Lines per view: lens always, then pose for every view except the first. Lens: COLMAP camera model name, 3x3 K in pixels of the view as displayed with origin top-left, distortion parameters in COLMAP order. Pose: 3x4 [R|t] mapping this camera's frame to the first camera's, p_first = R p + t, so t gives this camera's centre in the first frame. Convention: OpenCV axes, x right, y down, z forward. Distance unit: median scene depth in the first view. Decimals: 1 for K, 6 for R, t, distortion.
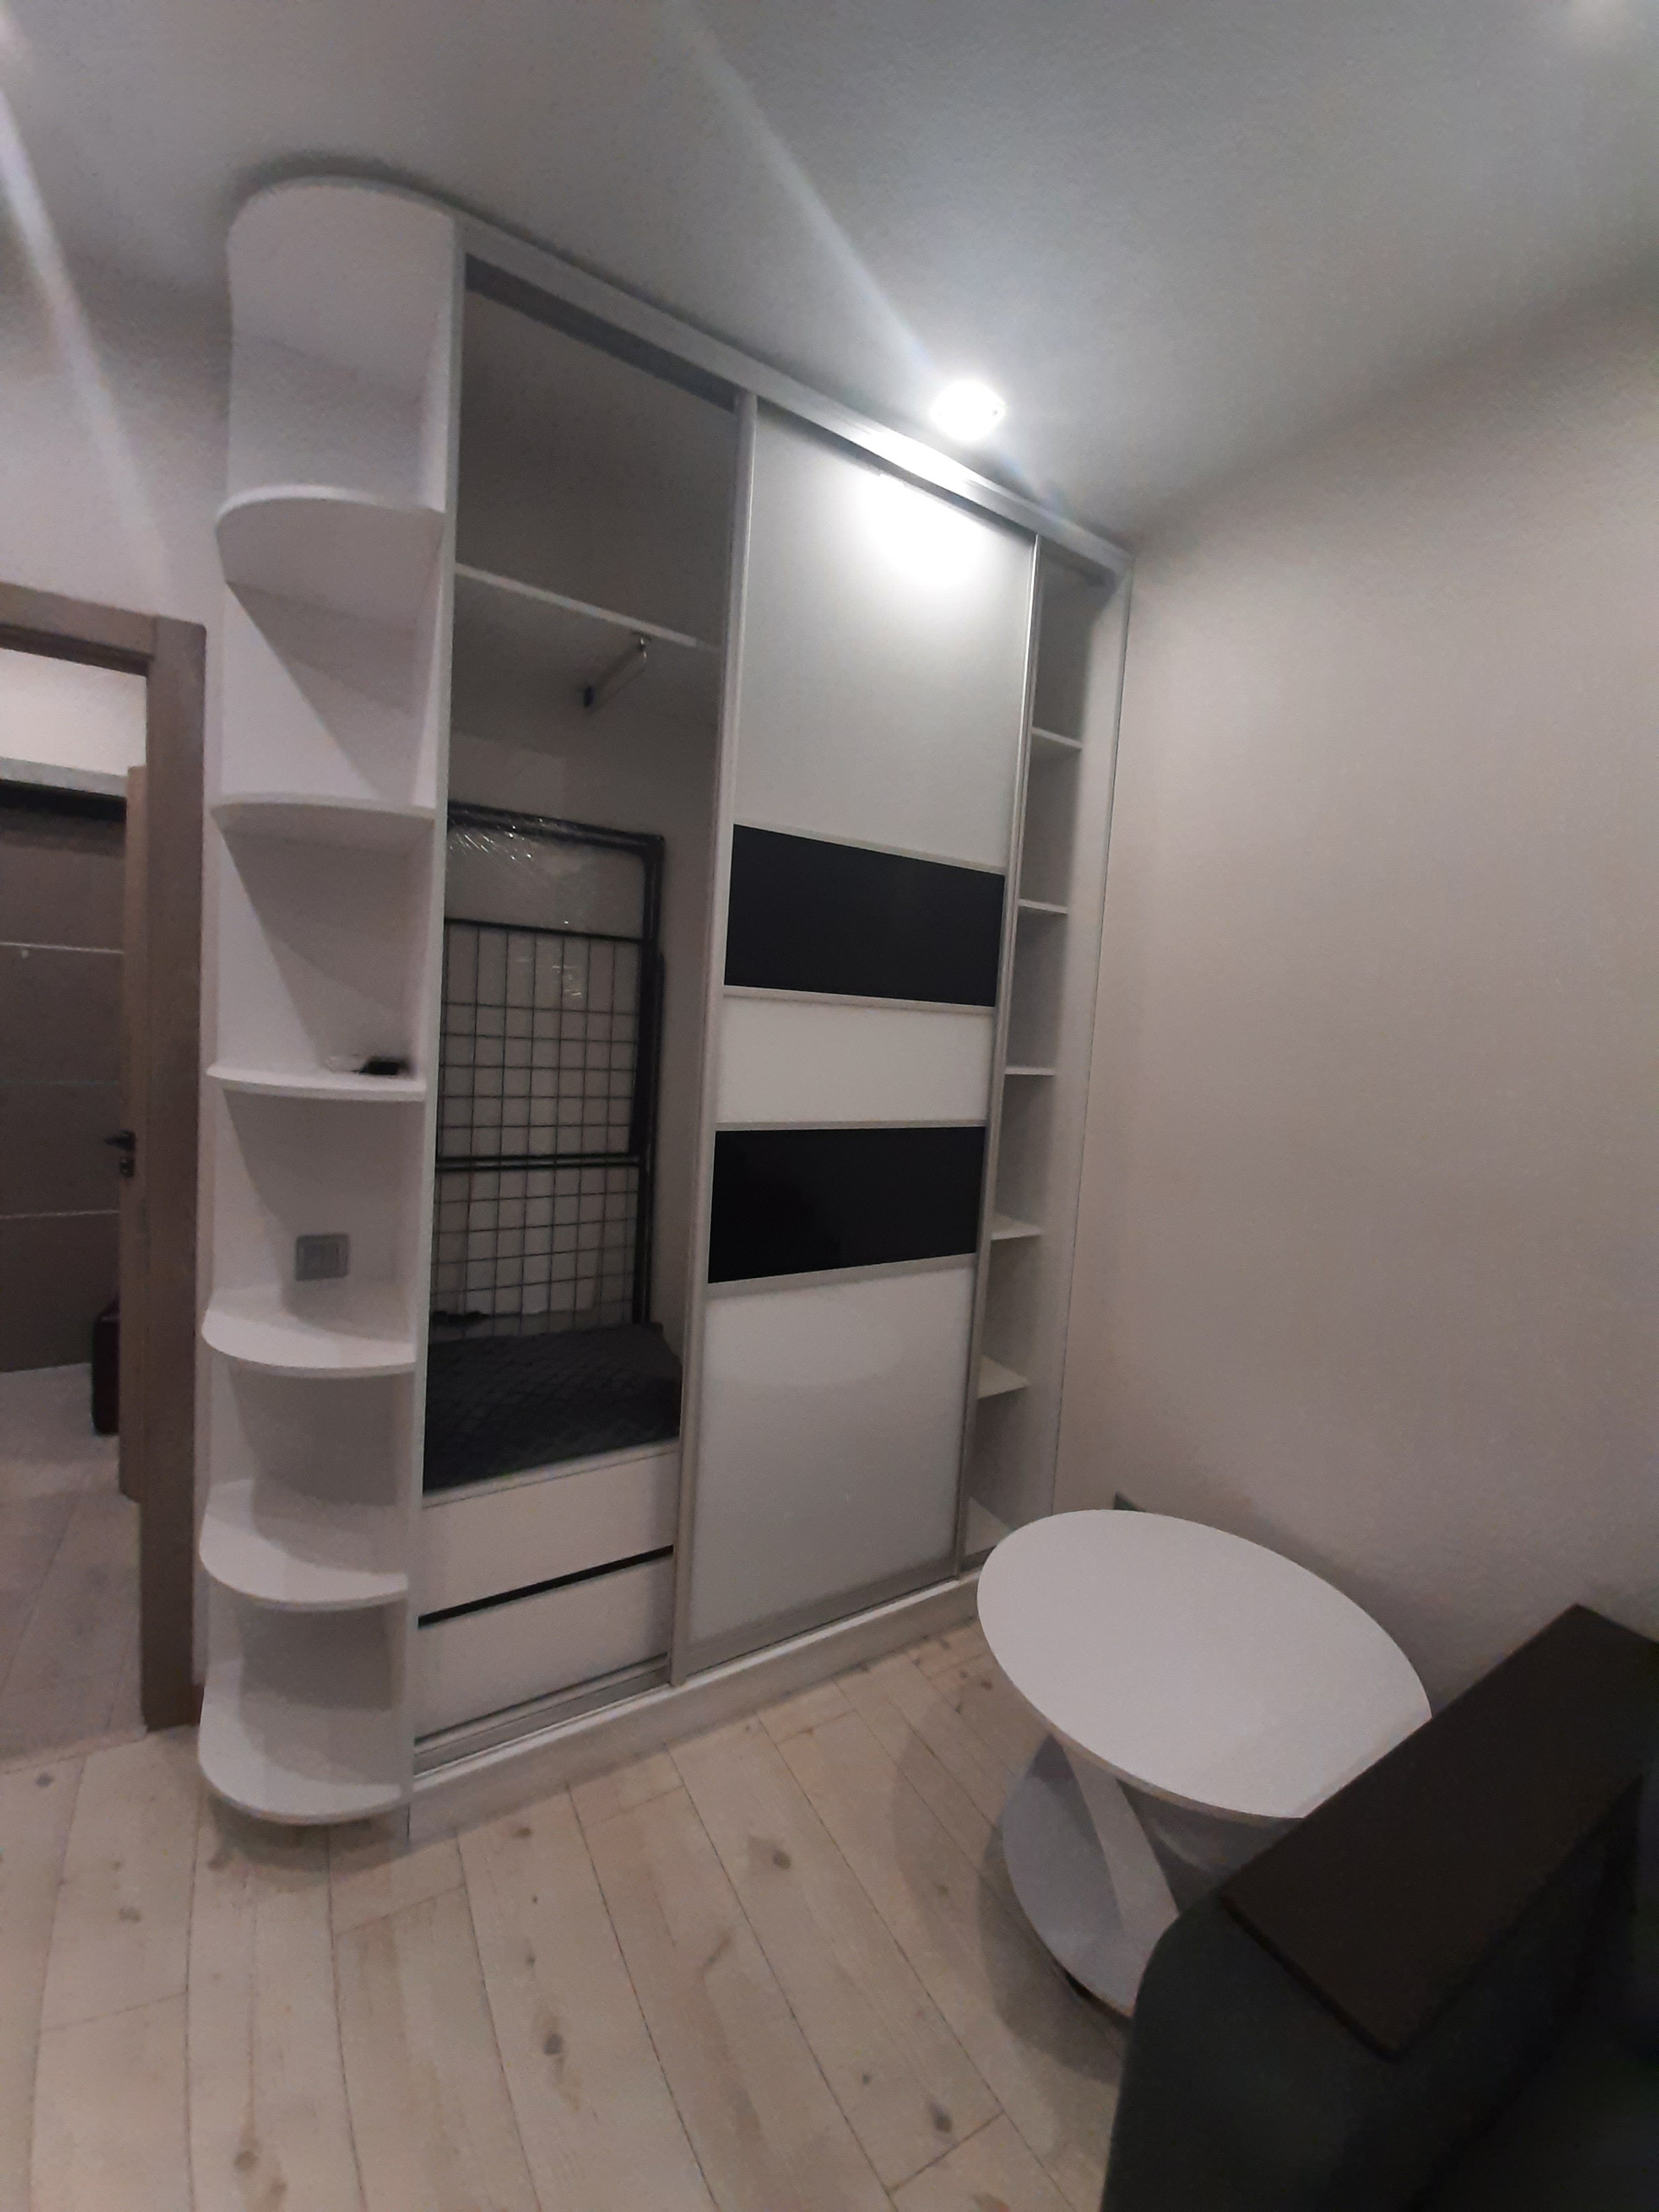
lens RADIAL K [[929.7, 0, 829.5], [0, 929.7, 1106.0], [0, 0, 1]] dist [-0.020187, -0.000288]
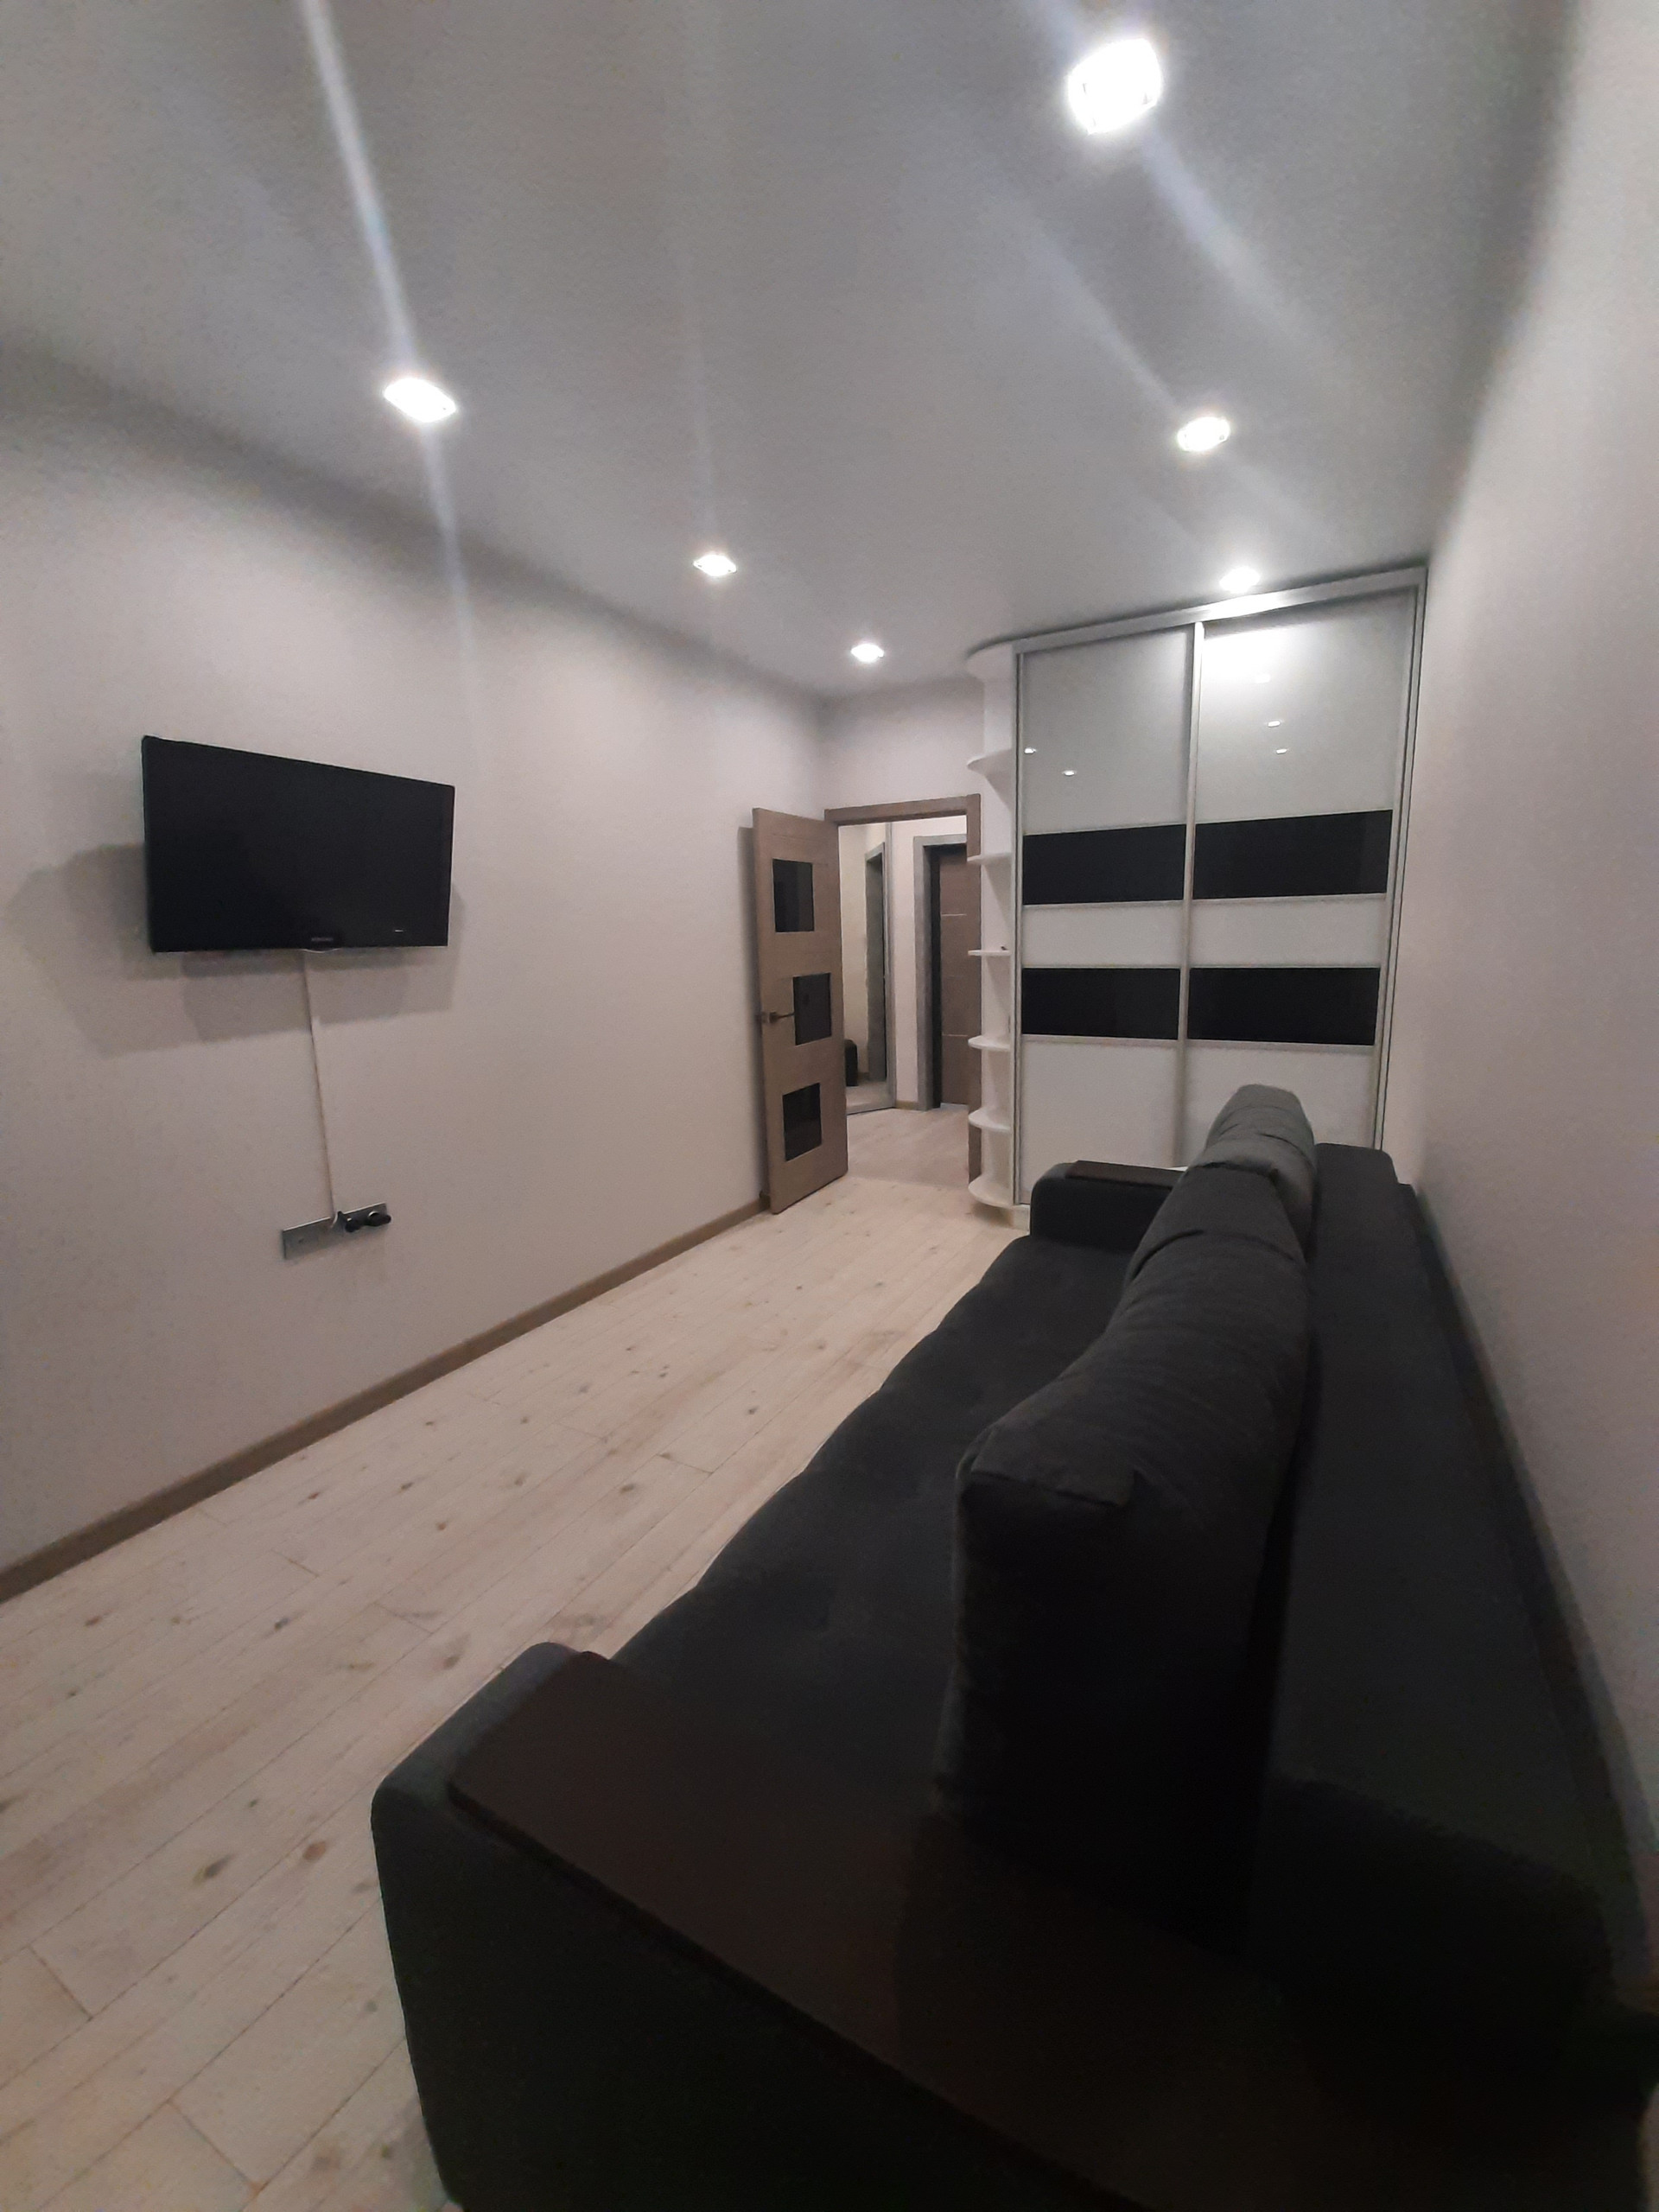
lens RADIAL K [[891.0, 0, 840.3], [0, 891.0, 1091.1], [0, 0, 1]] dist [-0.000759, -0.000086]
pose [[0.466049, 0.086662, -0.880504, 1.714328], [-0.017191, 0.995890, 0.088919, 0.170781], [0.884592, -0.026304, 0.465624, -0.736653]]
